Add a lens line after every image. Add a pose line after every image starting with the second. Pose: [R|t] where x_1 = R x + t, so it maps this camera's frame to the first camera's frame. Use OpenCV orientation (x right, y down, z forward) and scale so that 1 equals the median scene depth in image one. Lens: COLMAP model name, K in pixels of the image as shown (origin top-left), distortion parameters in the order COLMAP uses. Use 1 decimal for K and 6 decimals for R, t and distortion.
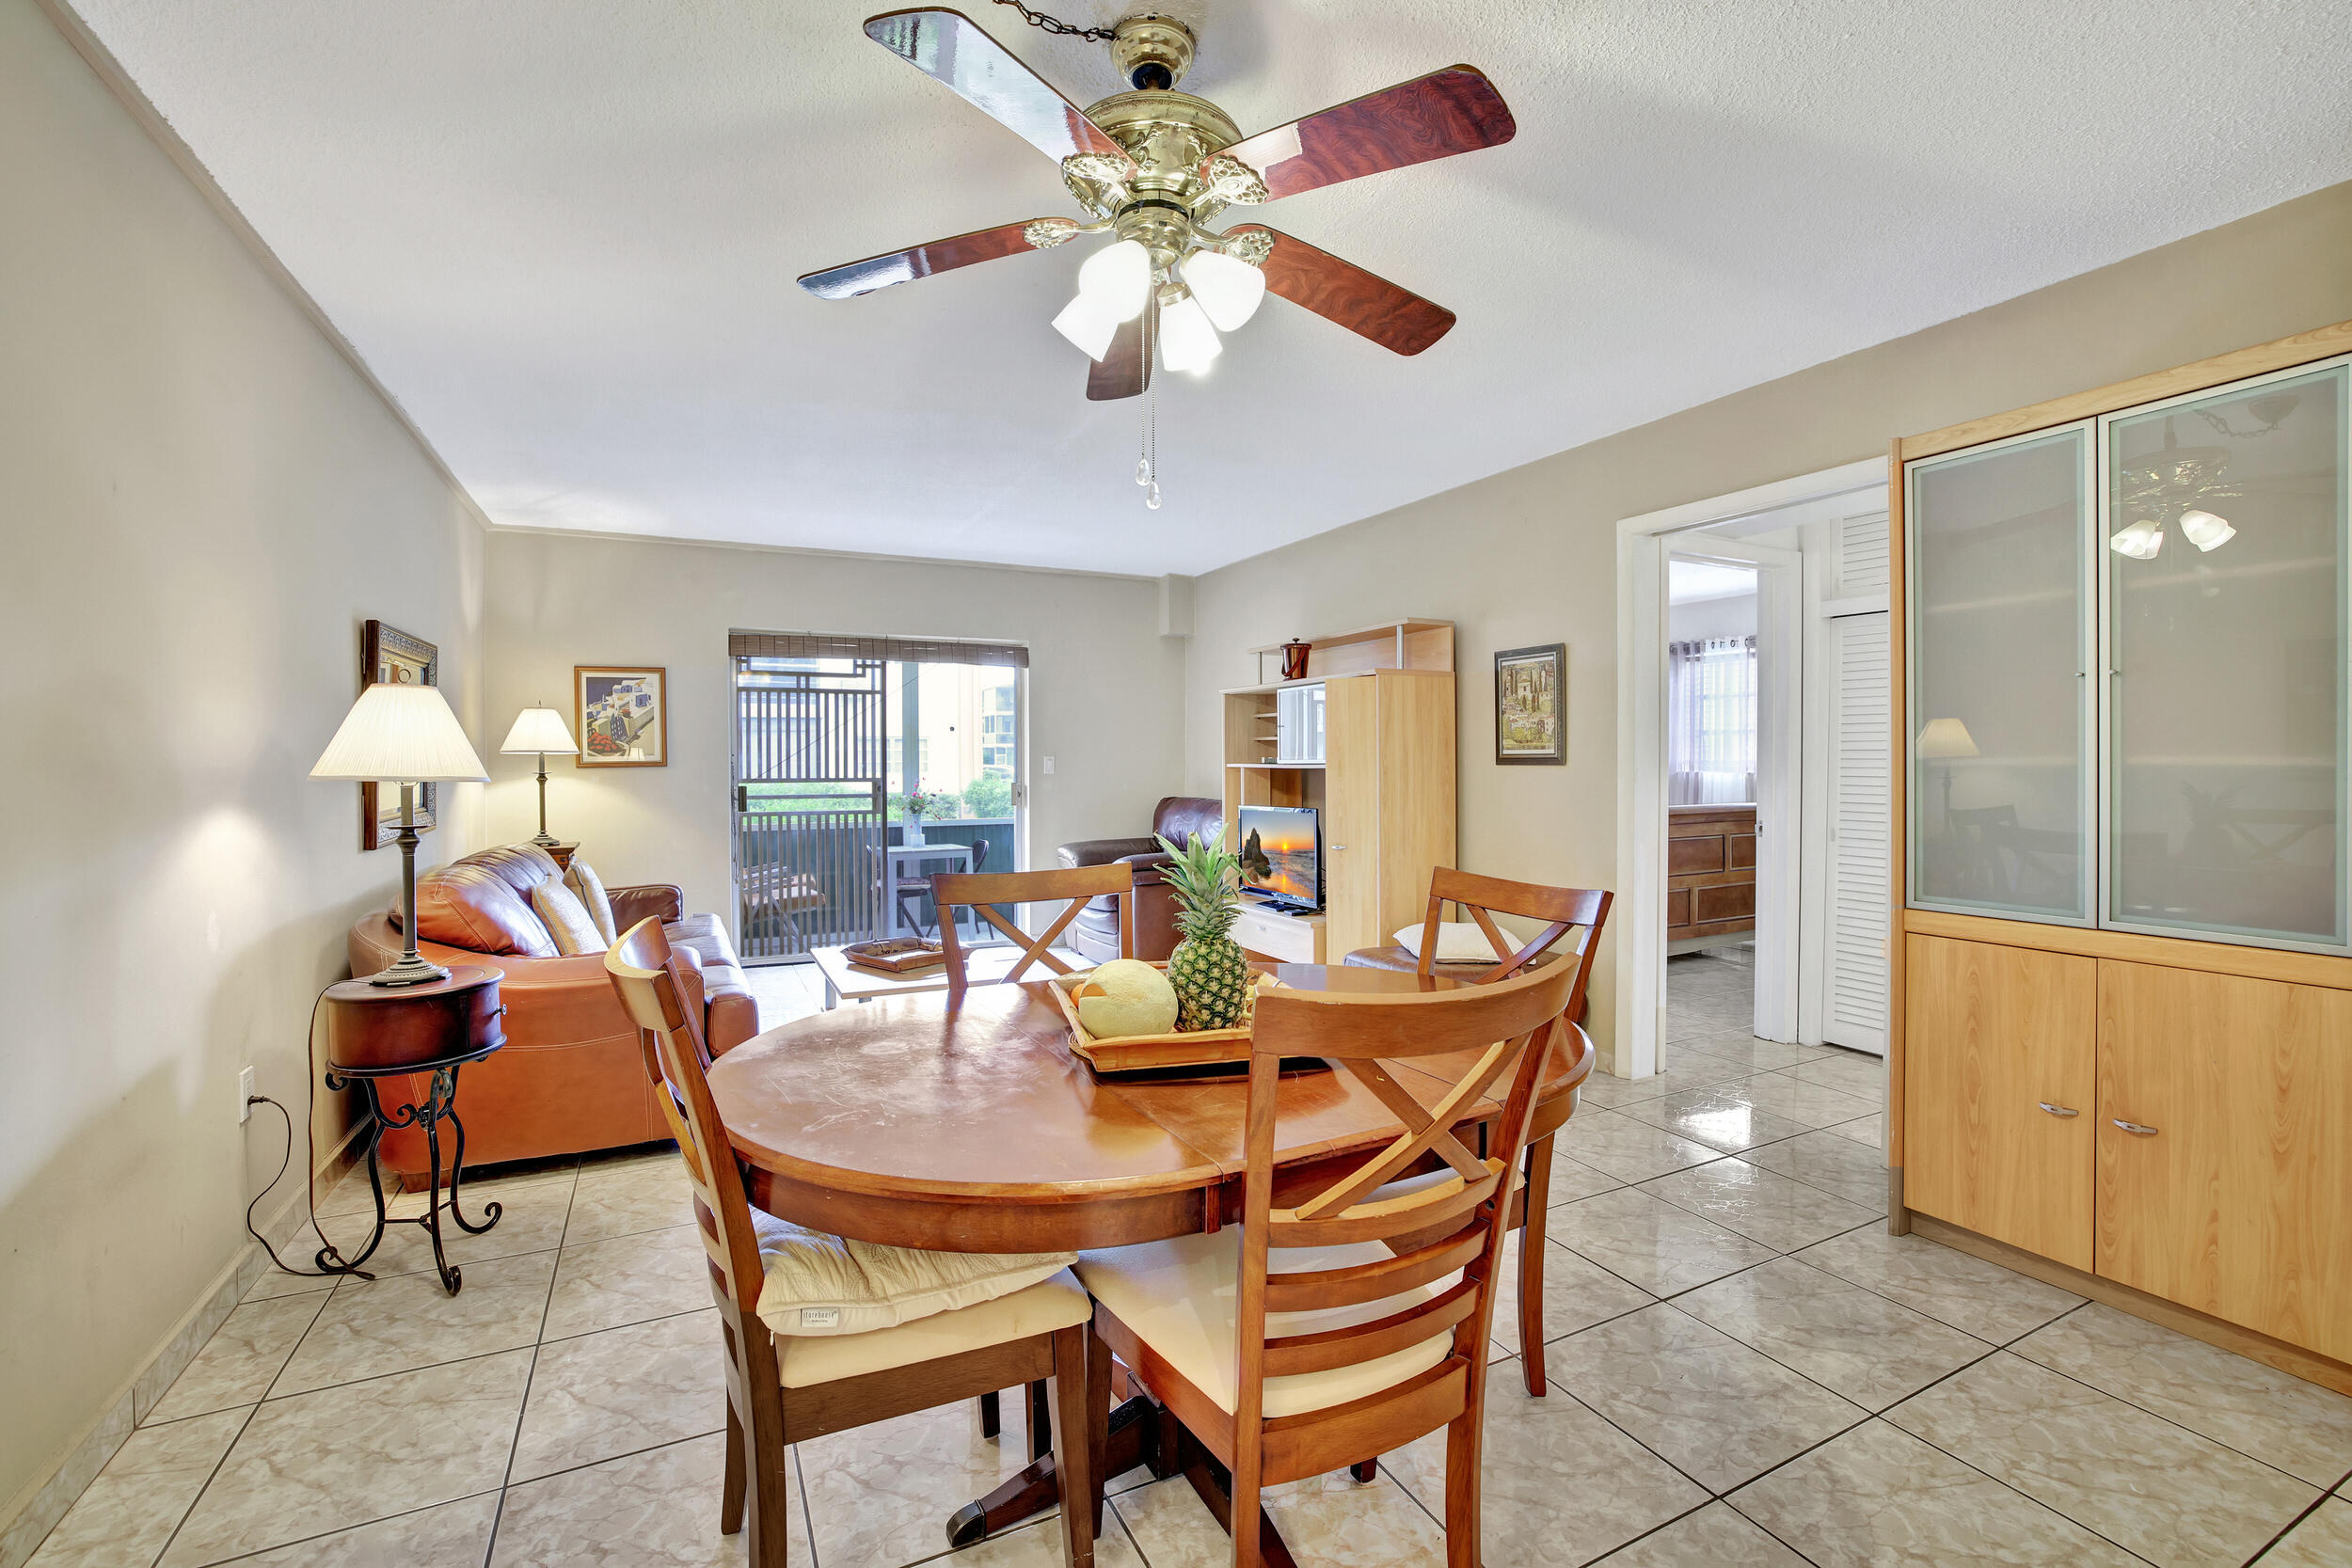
lens RADIAL K [[1019.7, 0, 1154.6], [0, 1019.7, 753.6], [0, 0, 1]] dist [-0.000636, -0.000133]
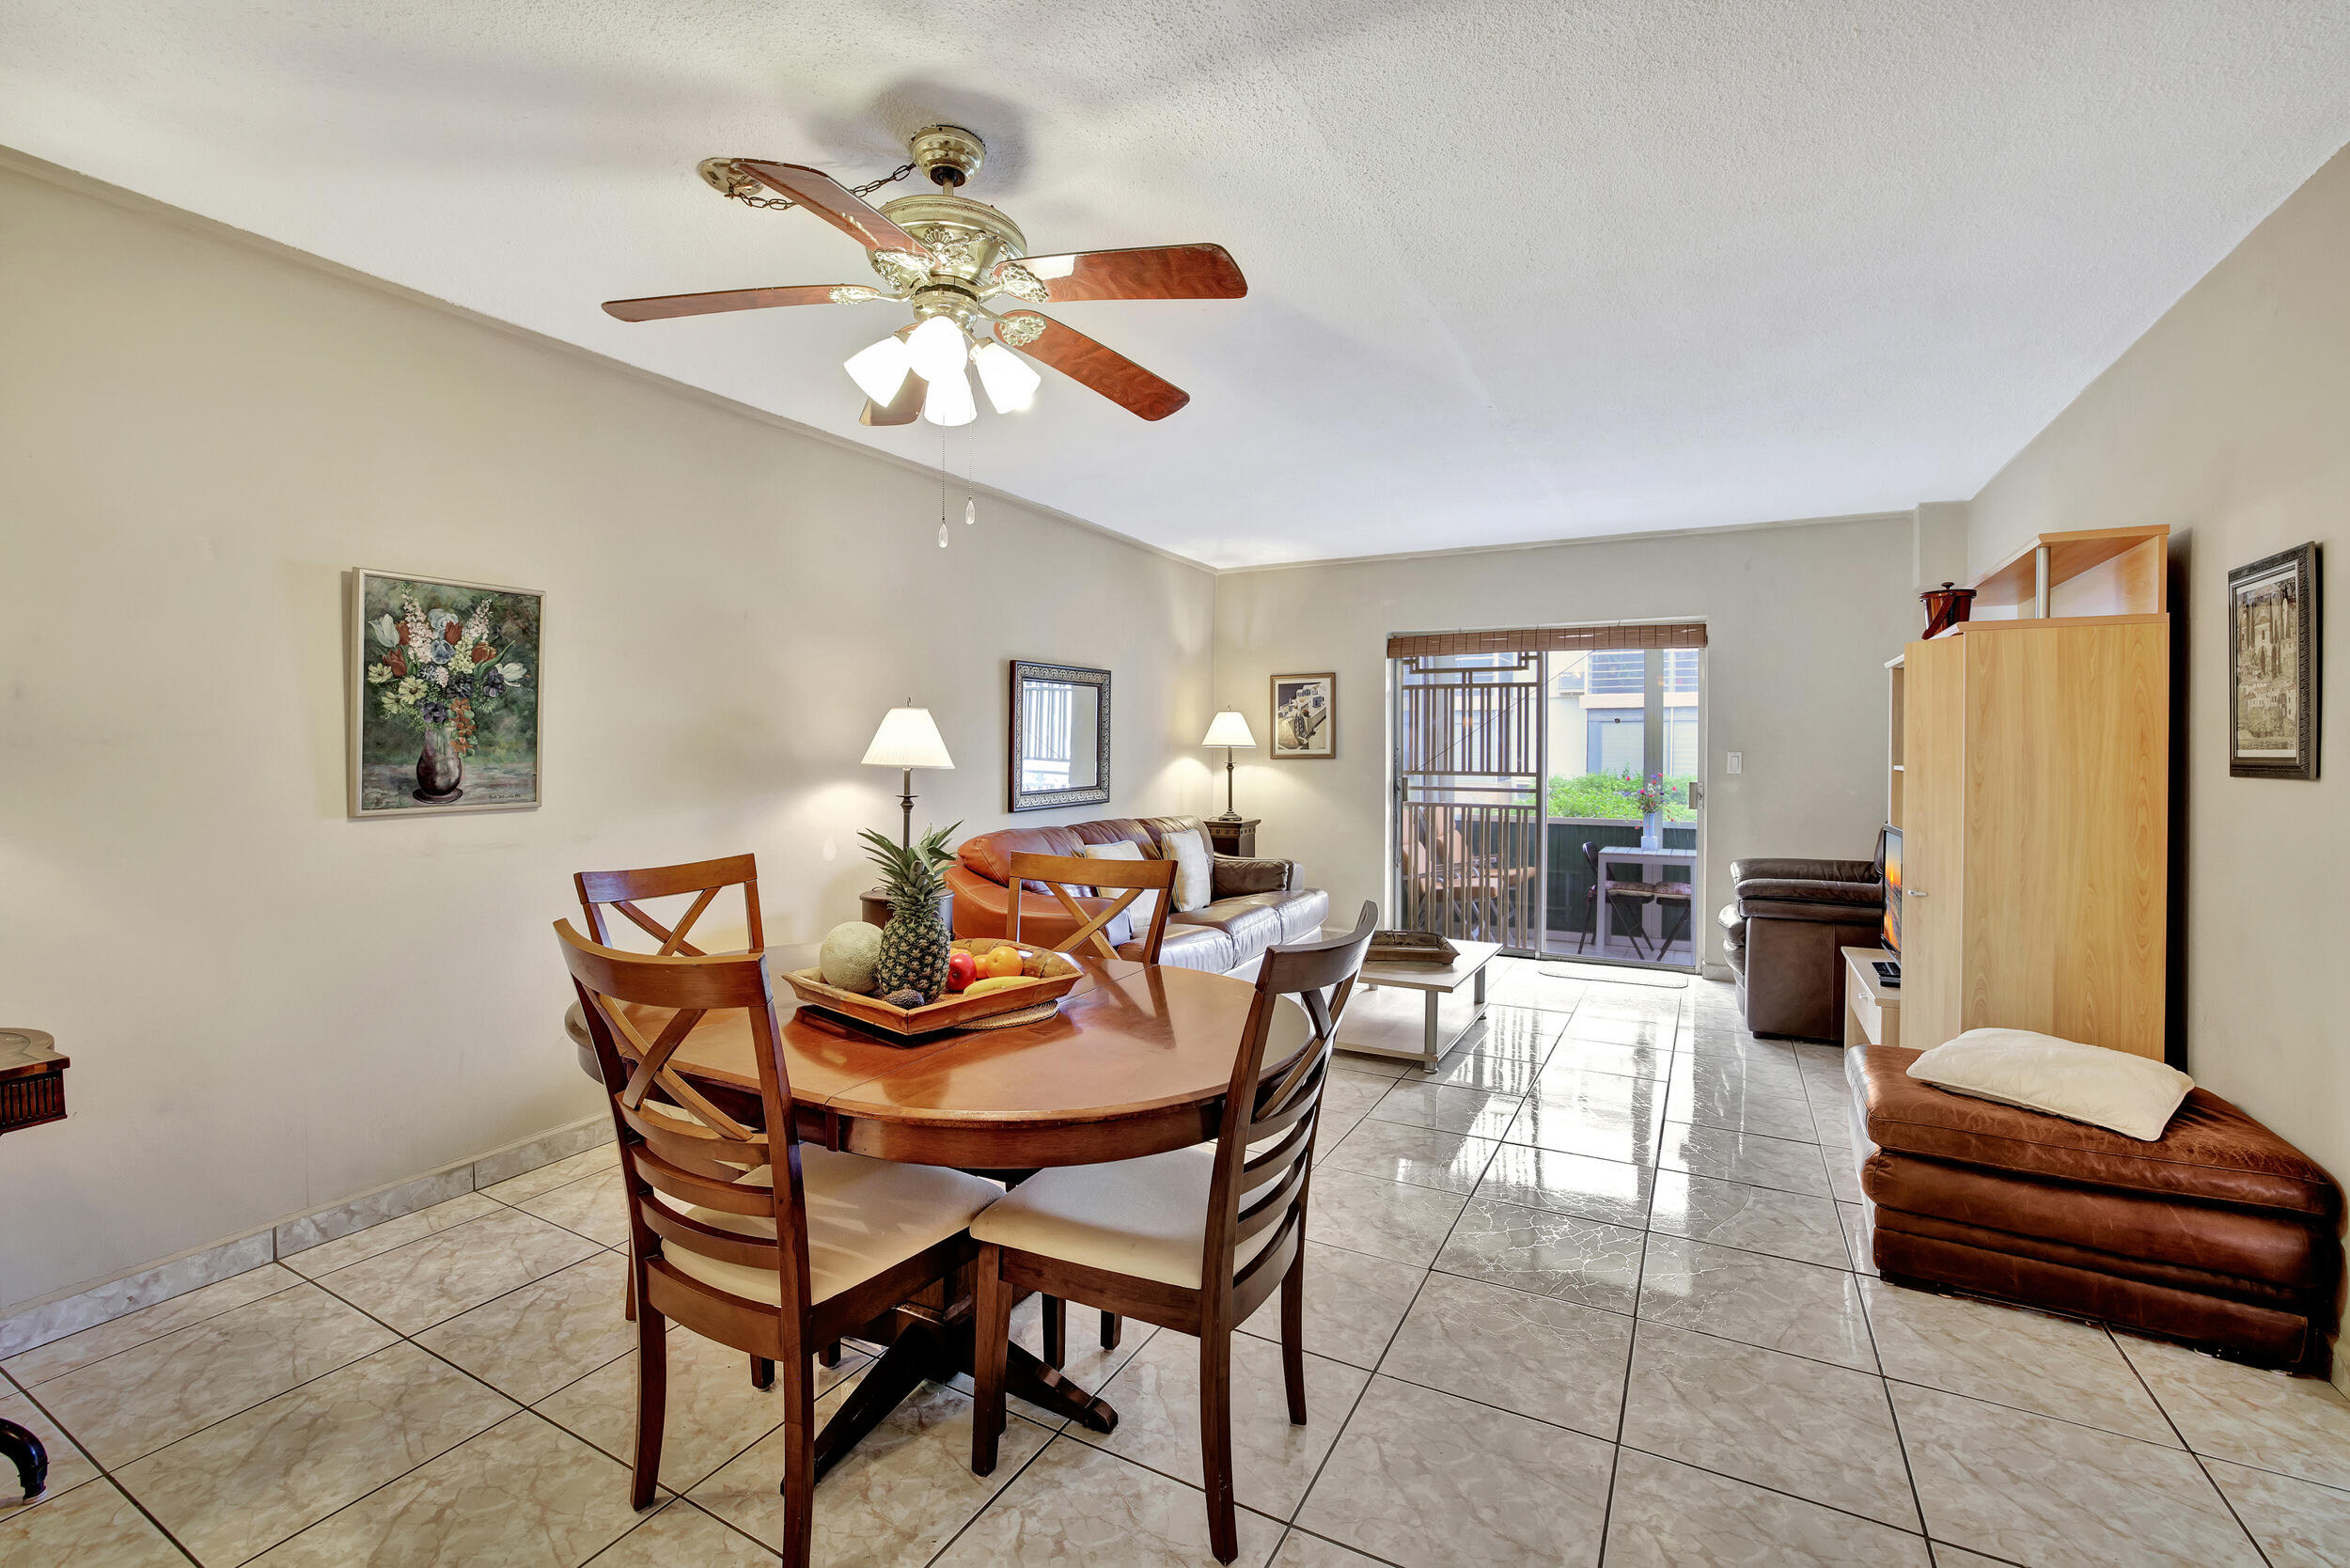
lens RADIAL K [[1019.0, 0, 1153.6], [0, 1019.0, 753.7], [0, 0, 1]] dist [-0.000636, -0.000133]
pose [[0.587194, 0.009887, -0.809386, 0.336535], [-0.002621, 0.999943, 0.010313, -0.003941], [0.809442, -0.003935, 0.587187, 0.158410]]
